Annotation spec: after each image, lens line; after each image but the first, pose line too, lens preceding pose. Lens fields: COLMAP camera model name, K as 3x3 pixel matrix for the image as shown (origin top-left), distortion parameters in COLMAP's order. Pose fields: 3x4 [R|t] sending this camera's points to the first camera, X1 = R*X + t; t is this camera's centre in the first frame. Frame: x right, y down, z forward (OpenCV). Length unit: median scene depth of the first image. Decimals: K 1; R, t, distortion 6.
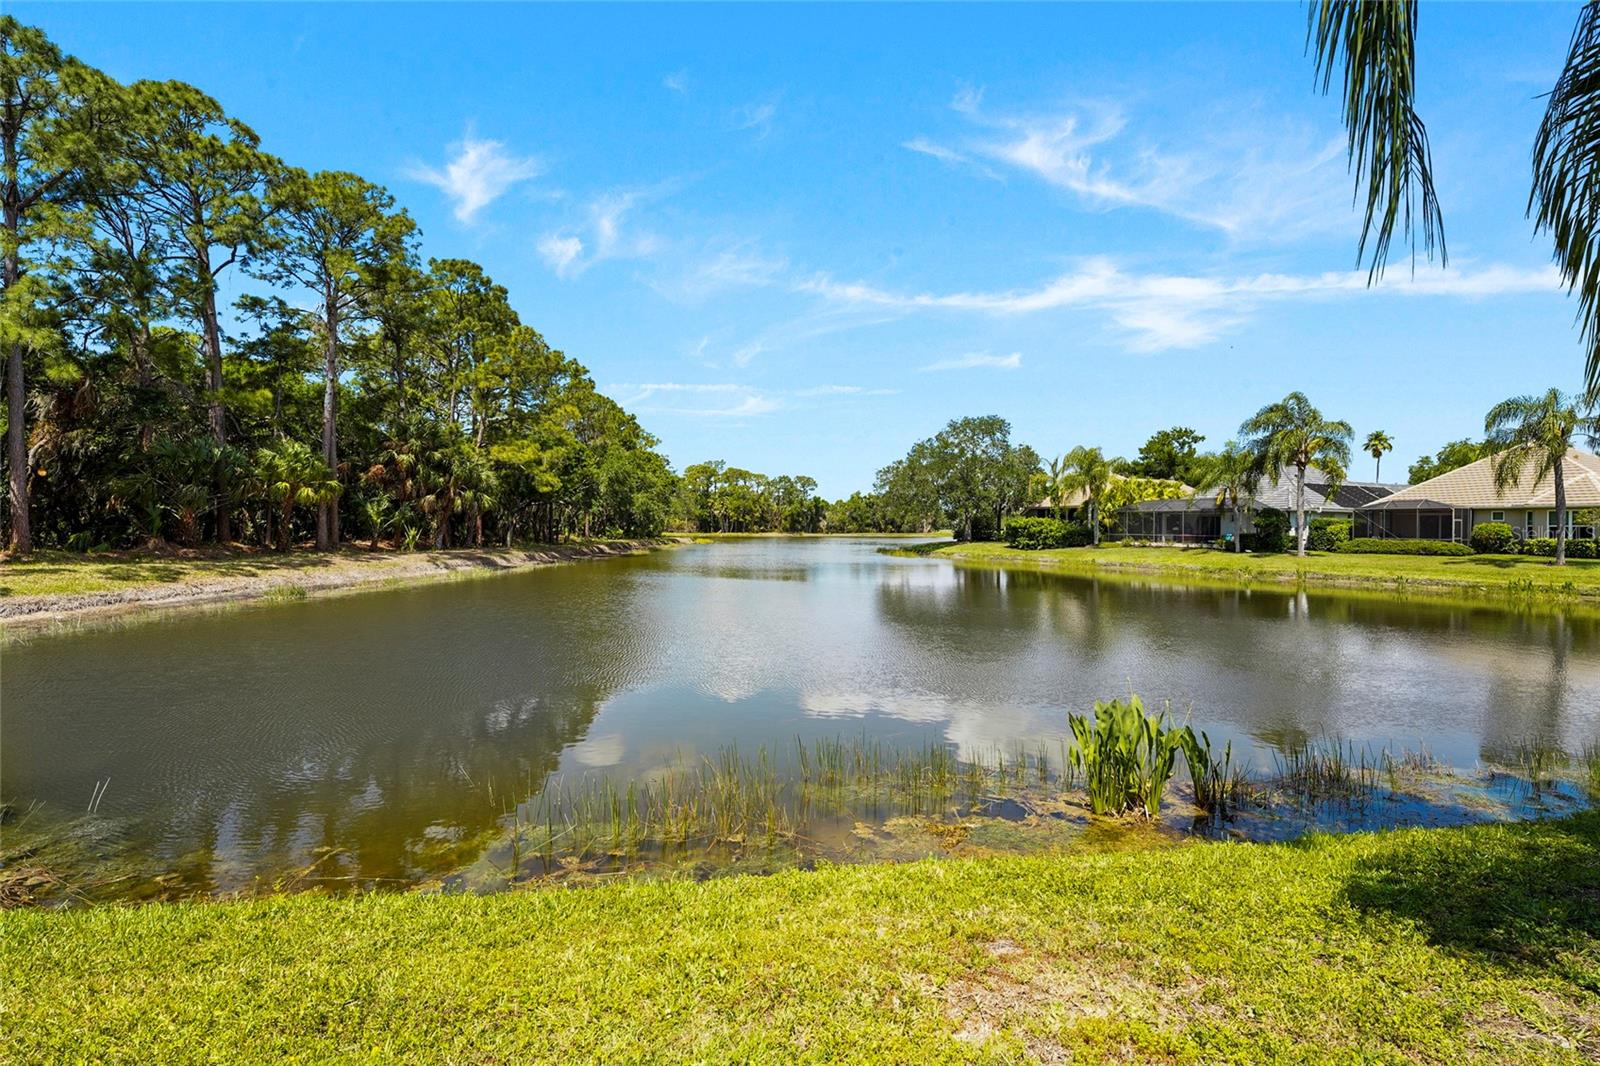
lens RADIAL K [[717.8, 0, 796.4], [0, 717.8, 532.0], [0, 0, 1]] dist [-0.000380, -0.000091]
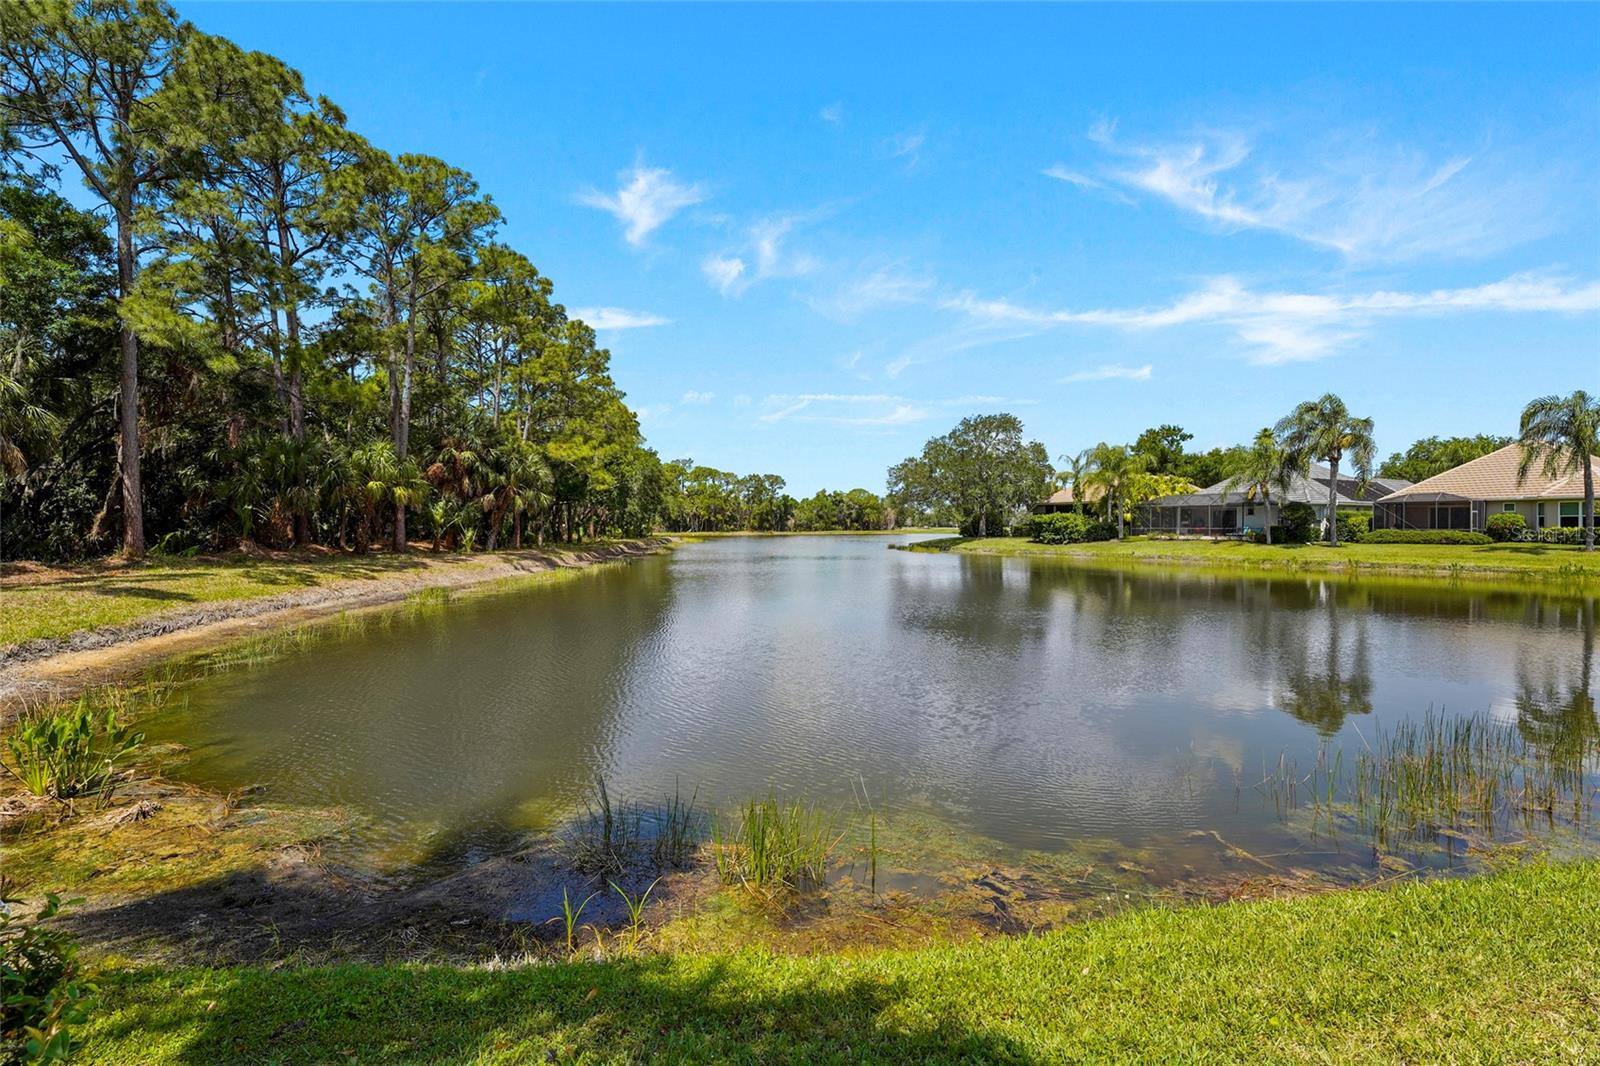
lens RADIAL K [[718.2, 0, 807.2], [0, 718.2, 528.2], [0, 0, 1]] dist [0.000338, 0.000261]
pose [[0.996847, -0.009876, 0.078733, -0.115822], [0.010137, 0.999944, -0.002911, 0.001232], [-0.078700, 0.003700, 0.996891, 0.003794]]
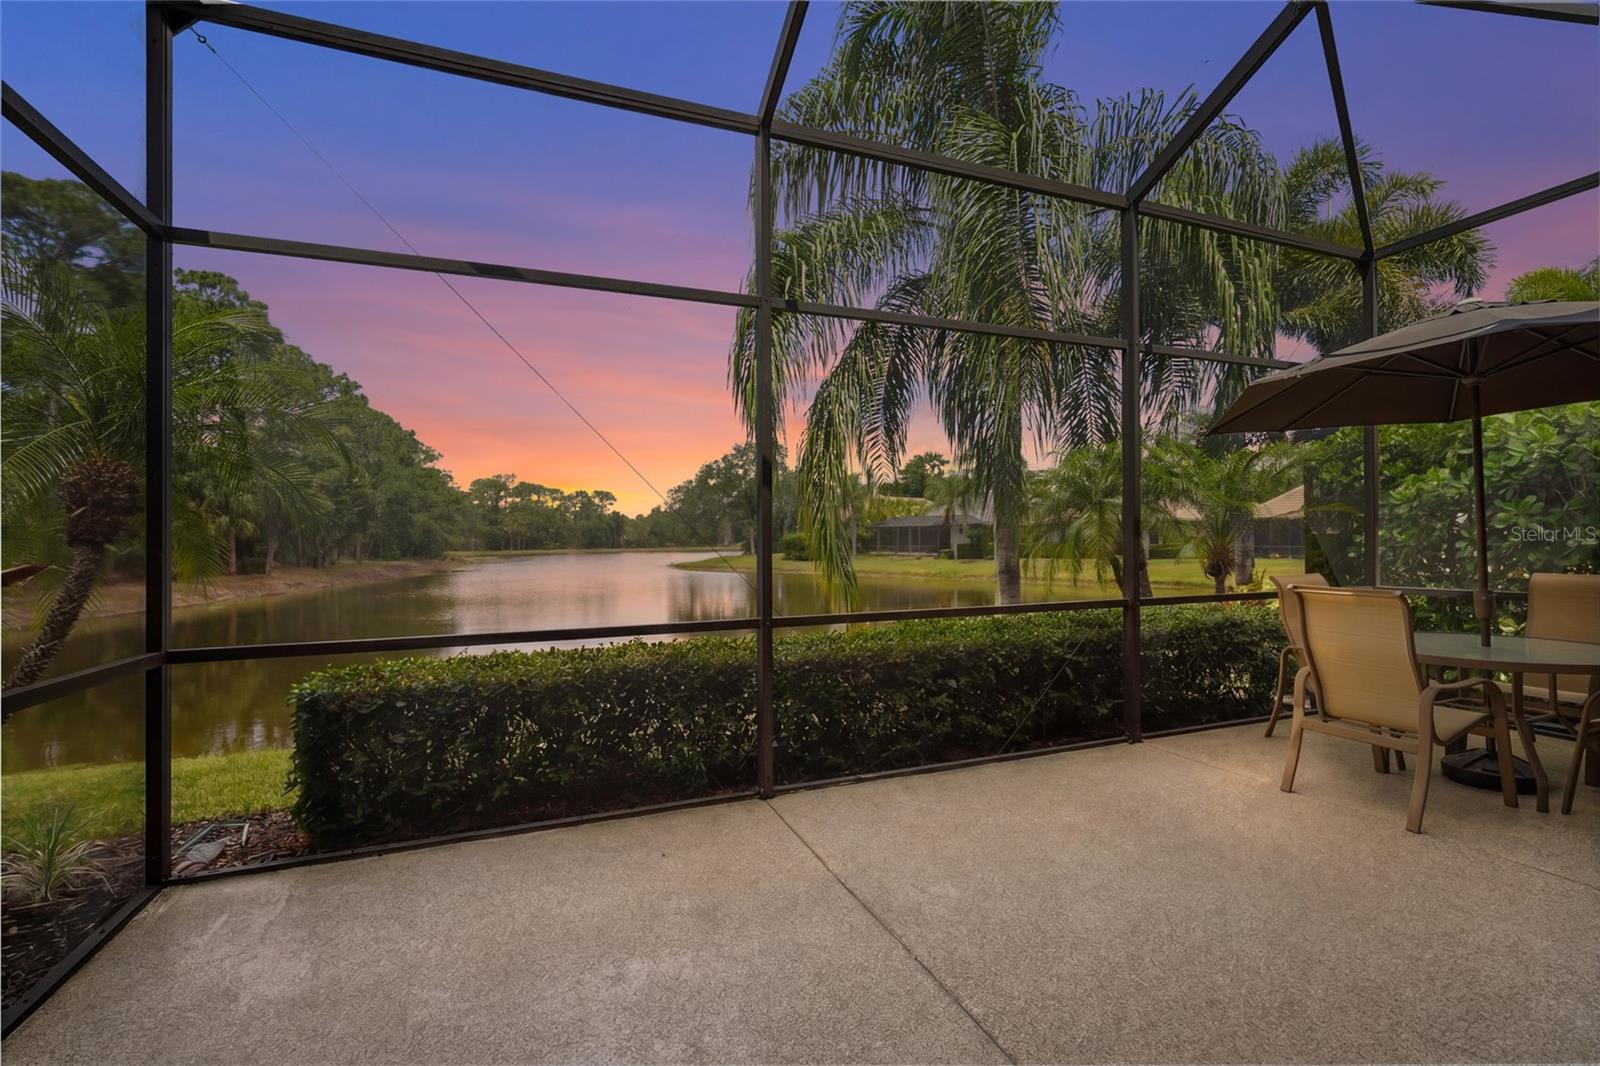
lens RADIAL K [[711.9, 0, 802.6], [0, 711.9, 528.3], [0, 0, 1]] dist [0.002110, 0.001296]
pose [[0.960441, -0.013884, 0.278136, 0.012982], [0.020210, 0.999598, -0.019892, -0.004482], [-0.277748, 0.024726, 0.960336, -0.090466]]
